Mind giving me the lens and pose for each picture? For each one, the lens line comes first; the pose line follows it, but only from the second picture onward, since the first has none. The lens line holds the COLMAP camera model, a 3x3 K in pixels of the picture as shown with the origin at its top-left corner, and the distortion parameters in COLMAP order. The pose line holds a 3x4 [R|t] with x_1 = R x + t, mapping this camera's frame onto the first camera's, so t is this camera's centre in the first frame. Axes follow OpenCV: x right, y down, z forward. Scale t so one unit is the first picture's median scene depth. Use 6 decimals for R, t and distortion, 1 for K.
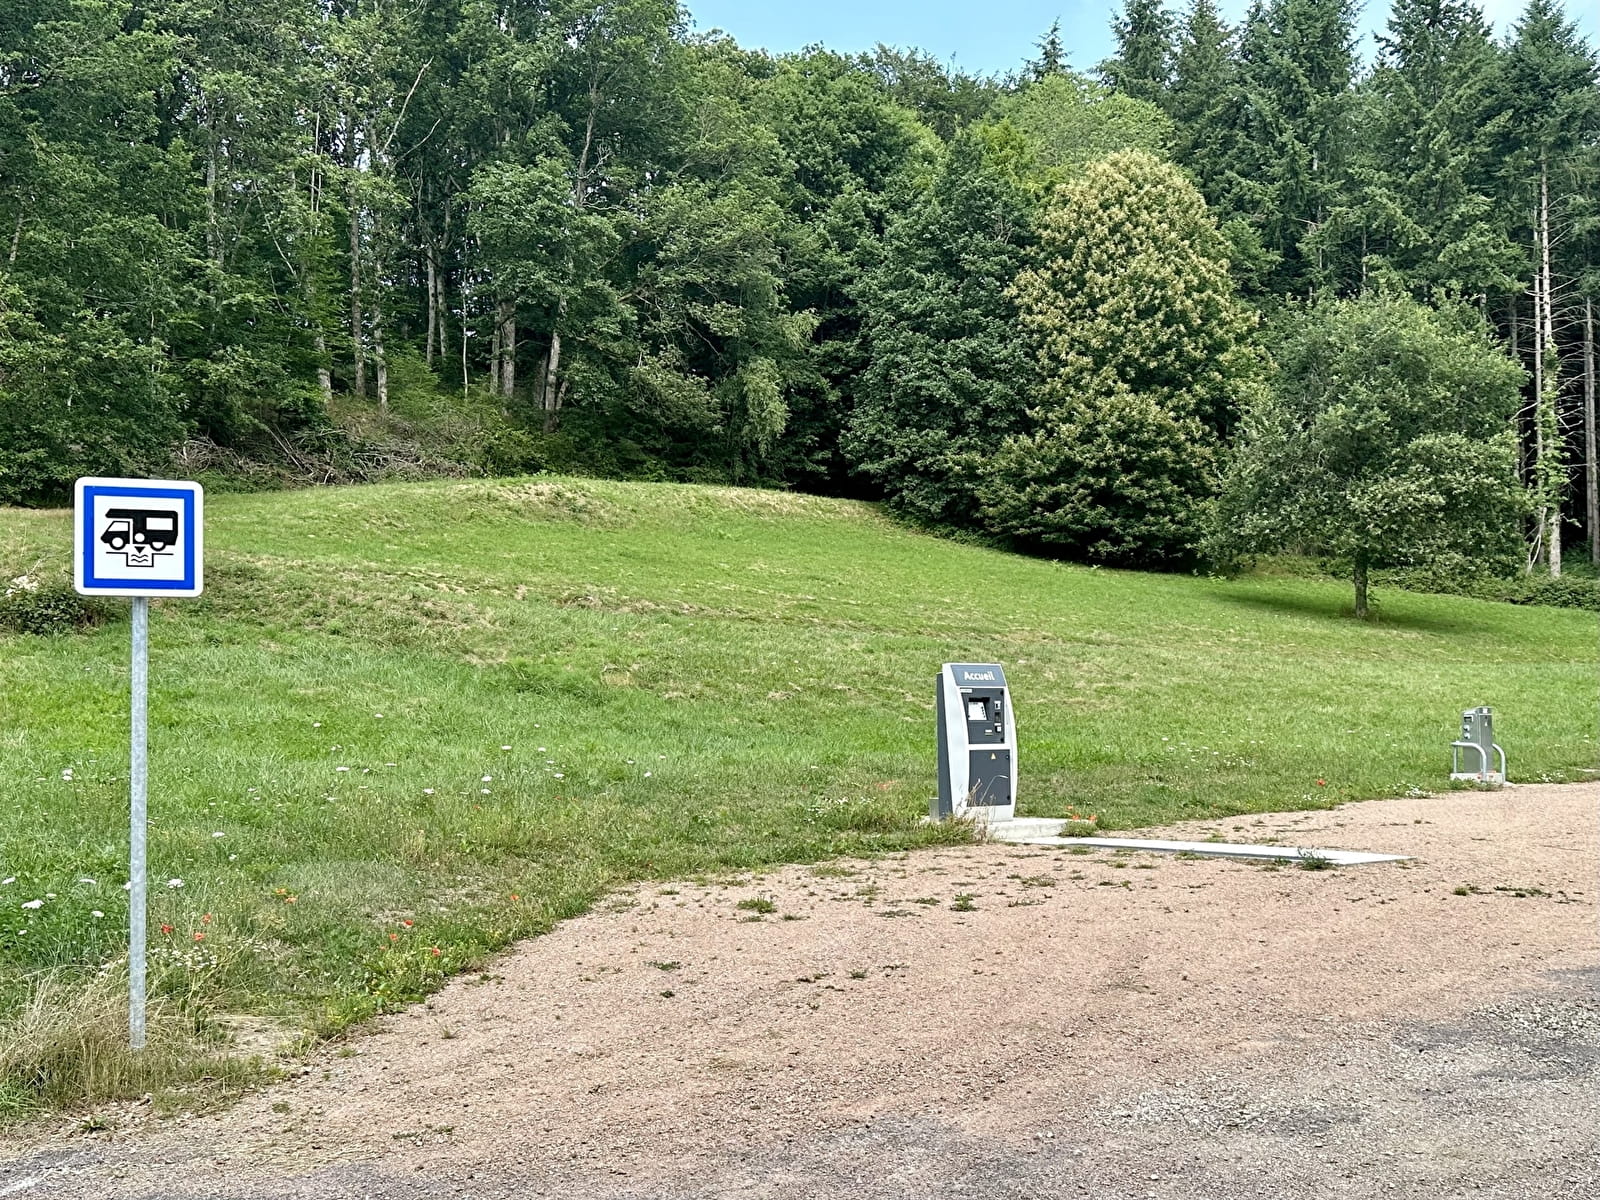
lens RADIAL K [[1566.7, 0, 795.8], [0, 1566.7, 686.1], [0, 0, 1]] dist [0.161433, -0.324837]
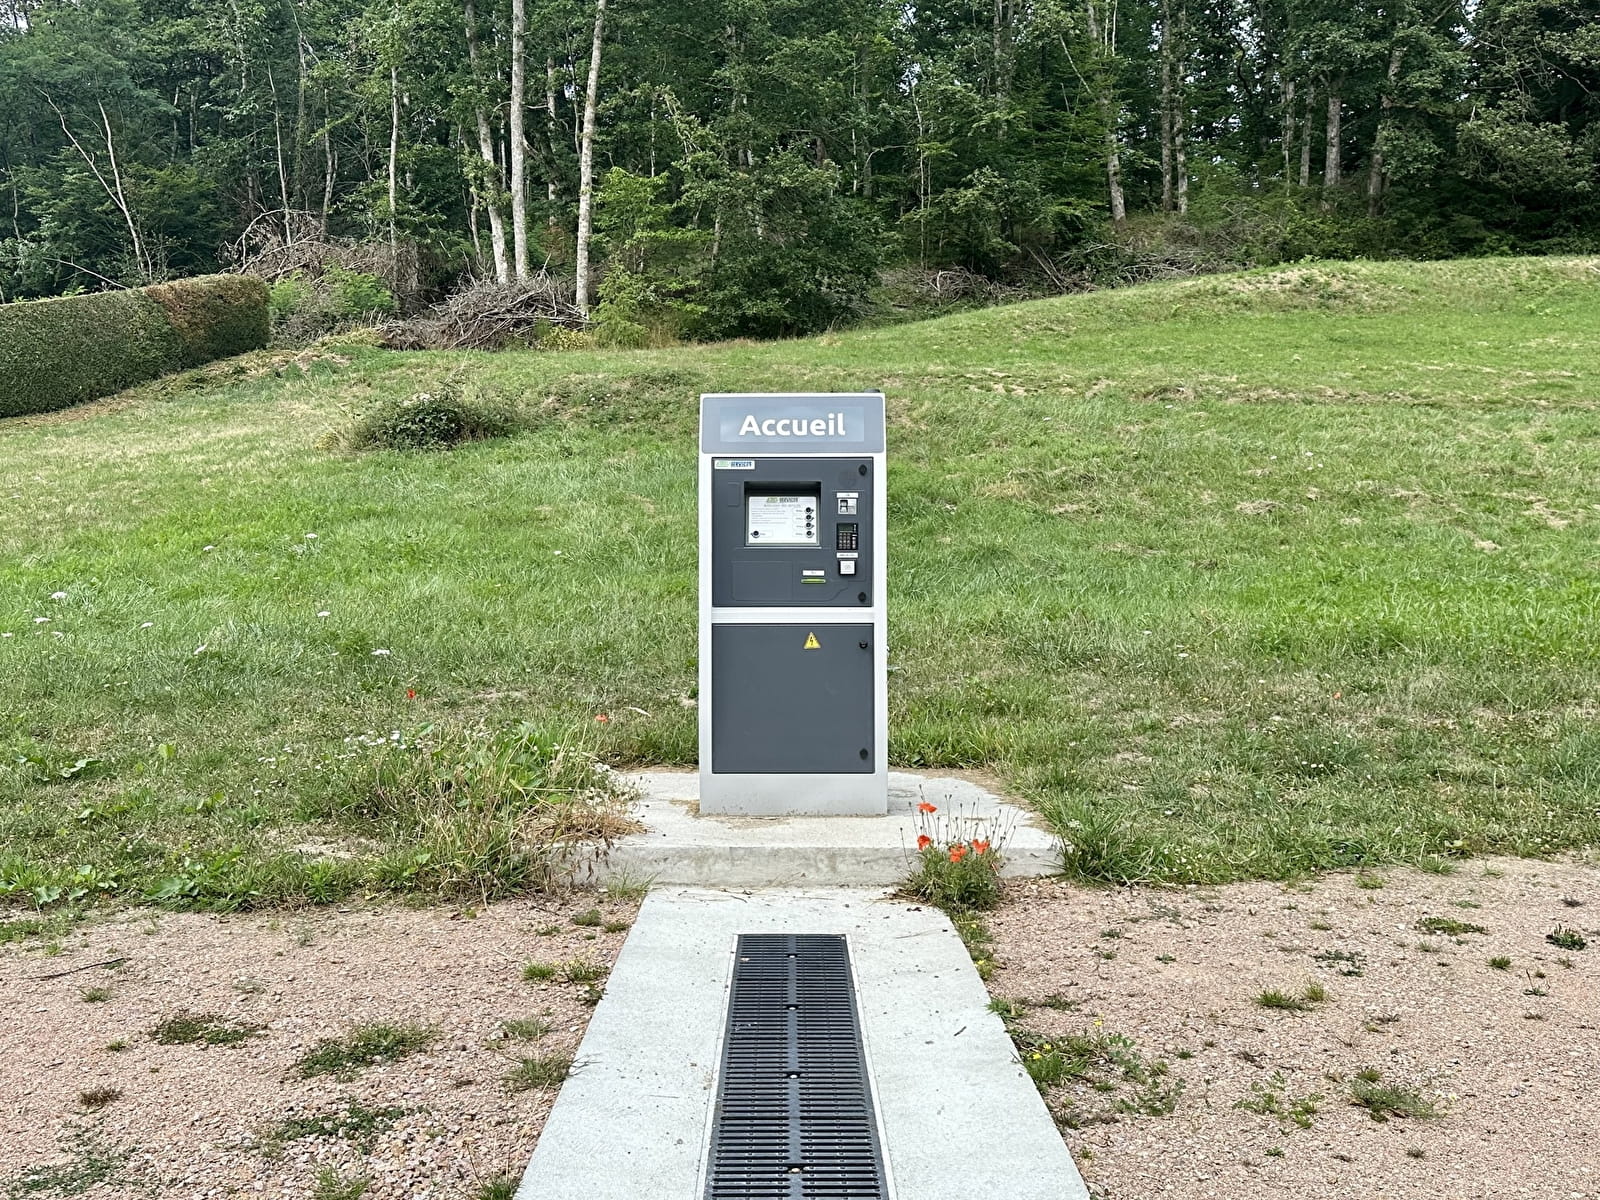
lens RADIAL K [[1415.2, 0, 800.0], [0, 1415.2, 600.0], [0, 0, 1]] dist [0.119996, -0.191632]
pose [[0.806992, 0.024870, -0.590038, 0.070772], [0.009882, 0.998404, 0.055599, 0.003633], [0.590479, -0.050698, 0.805459, 0.161475]]
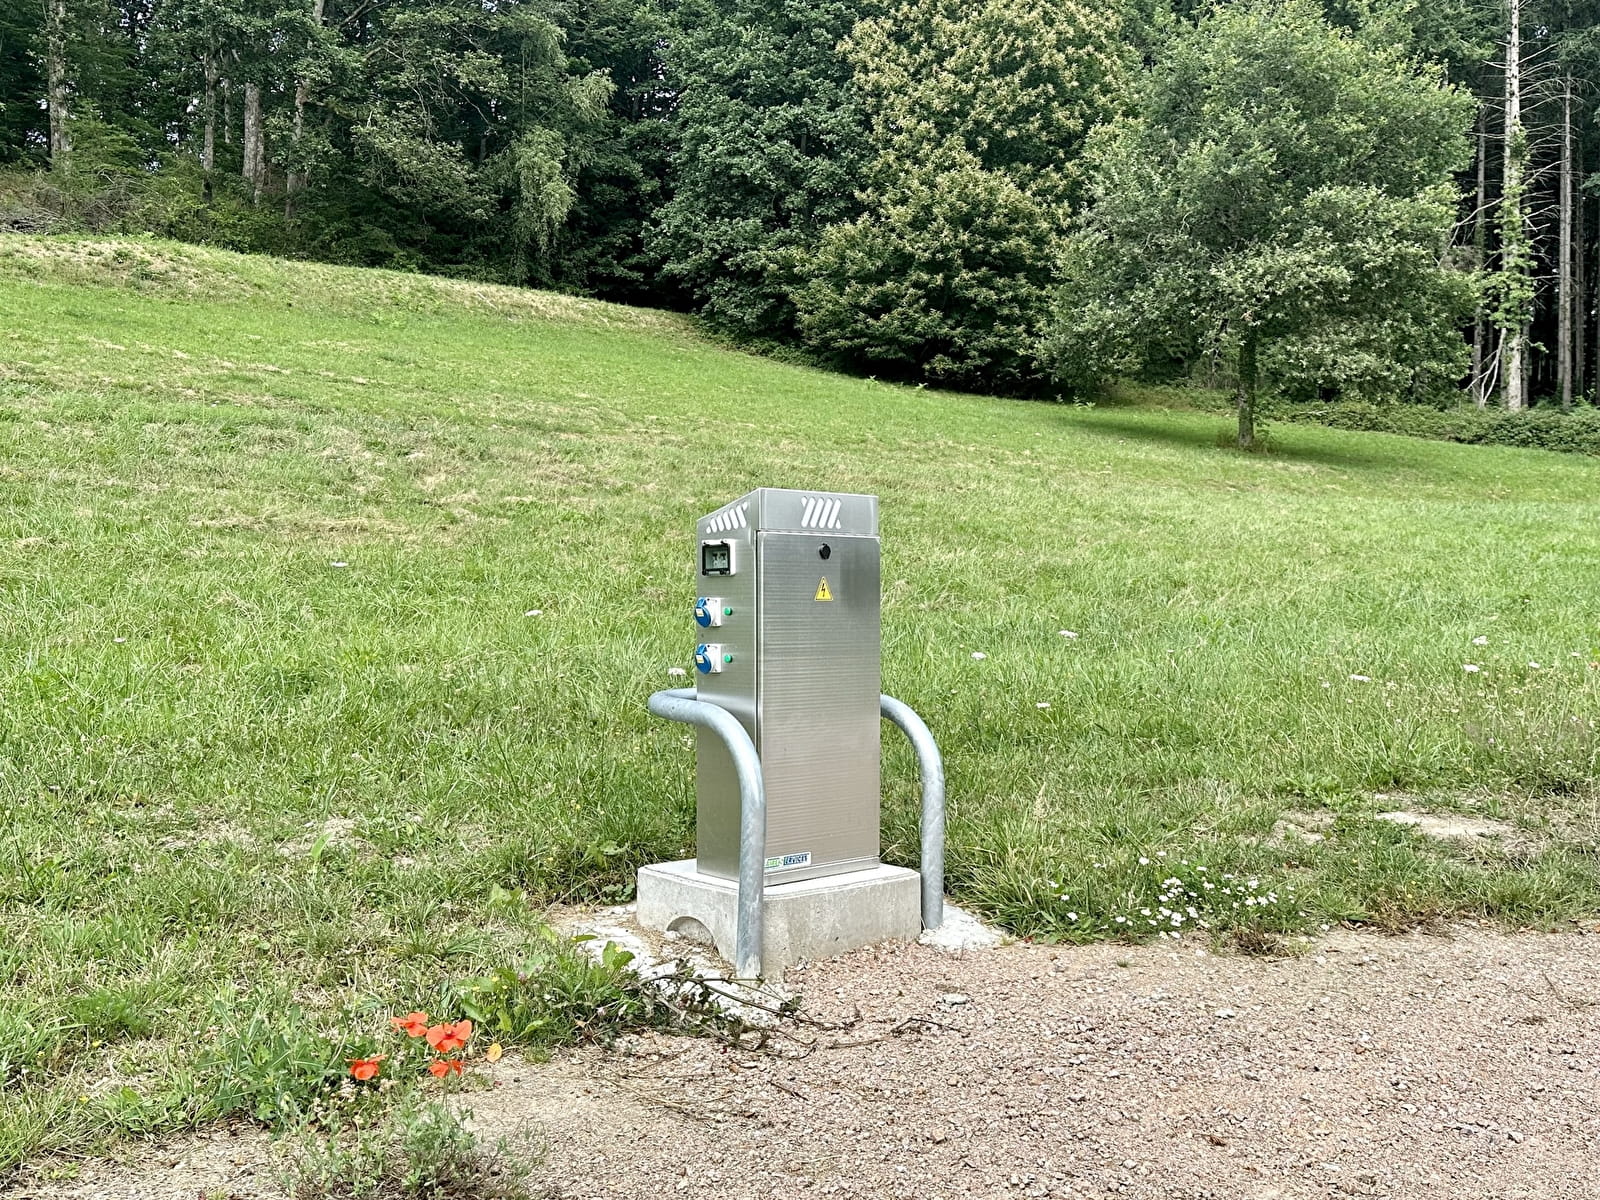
lens RADIAL K [[1415.2, 0, 800.0], [0, 1415.2, 600.0], [0, 0, 1]] dist [0.119996, -0.191632]
pose [[0.999636, 0.014821, -0.022543, 0.138106], [-0.014011, 0.999265, 0.035674, 0.006092], [0.023056, -0.035345, 0.999109, 0.271344]]
